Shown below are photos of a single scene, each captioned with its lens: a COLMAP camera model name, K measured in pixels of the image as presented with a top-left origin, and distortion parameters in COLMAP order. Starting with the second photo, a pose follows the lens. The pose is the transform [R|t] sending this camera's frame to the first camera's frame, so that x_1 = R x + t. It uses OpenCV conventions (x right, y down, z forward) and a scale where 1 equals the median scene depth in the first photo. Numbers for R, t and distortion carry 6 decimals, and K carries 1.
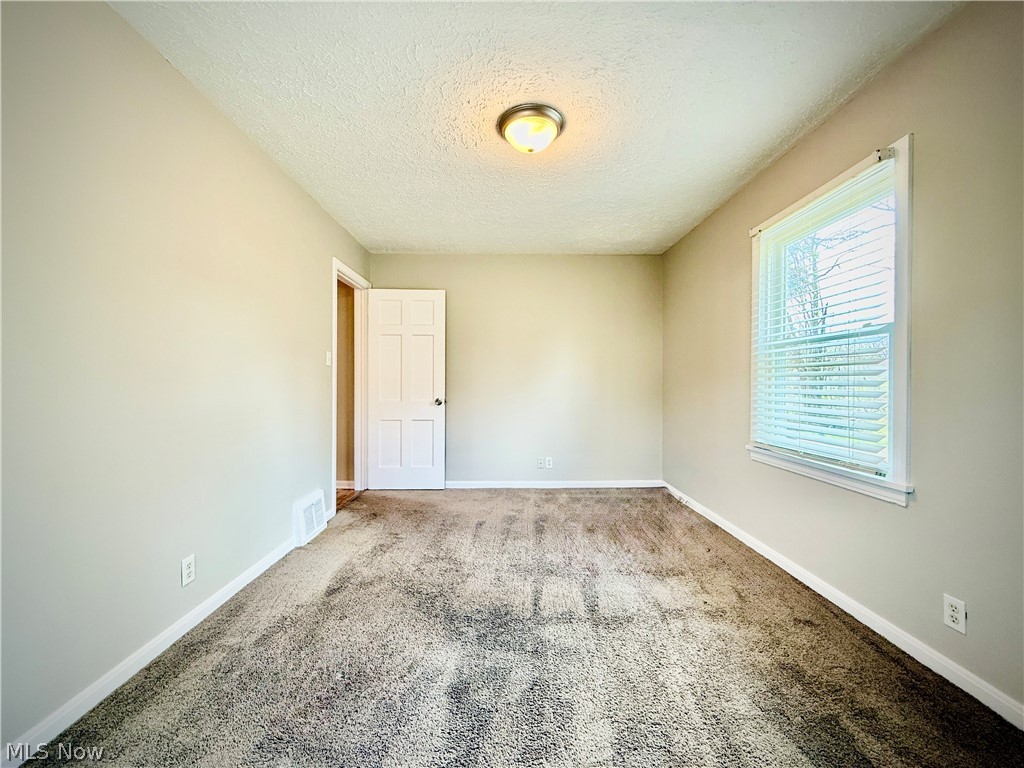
lens RADIAL K [[411.8, 0, 509.6], [0, 411.8, 383.7], [0, 0, 1]] dist [-0.001397, 0.000538]
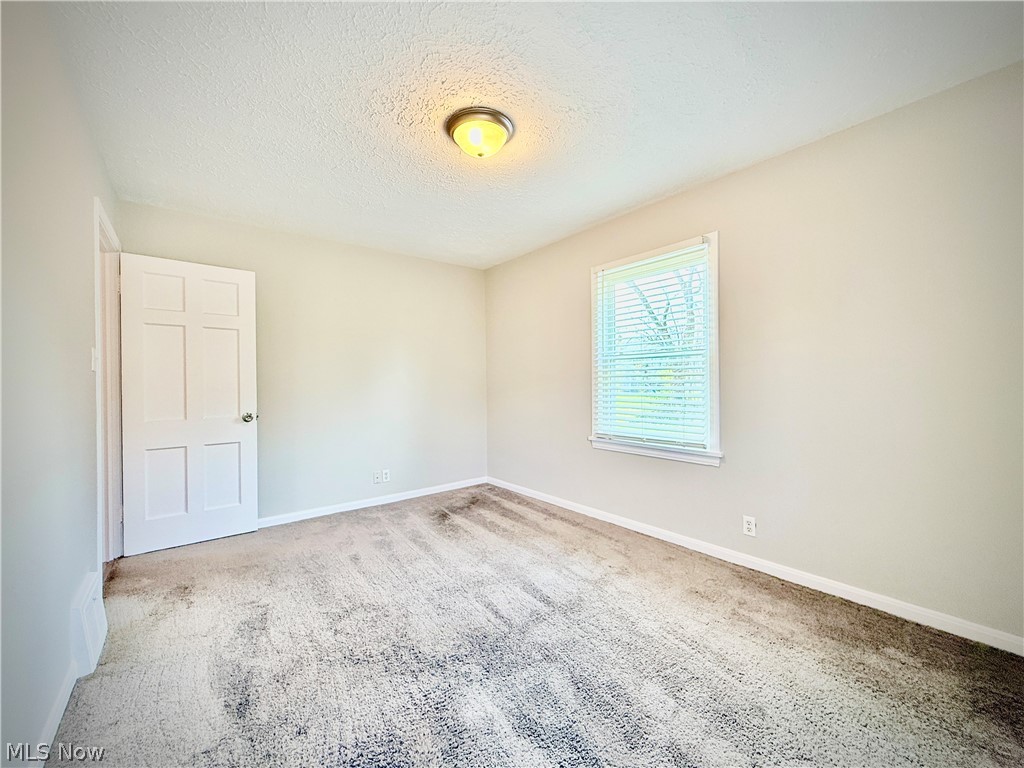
lens RADIAL K [[411.8, 0, 510.4], [0, 411.8, 383.4], [0, 0, 1]] dist [-0.001397, 0.000538]
pose [[0.788749, -0.010879, 0.614619, -0.444218], [0.013268, 0.999912, 0.000671, -0.022439], [-0.614572, 0.007626, 0.788824, 0.170536]]
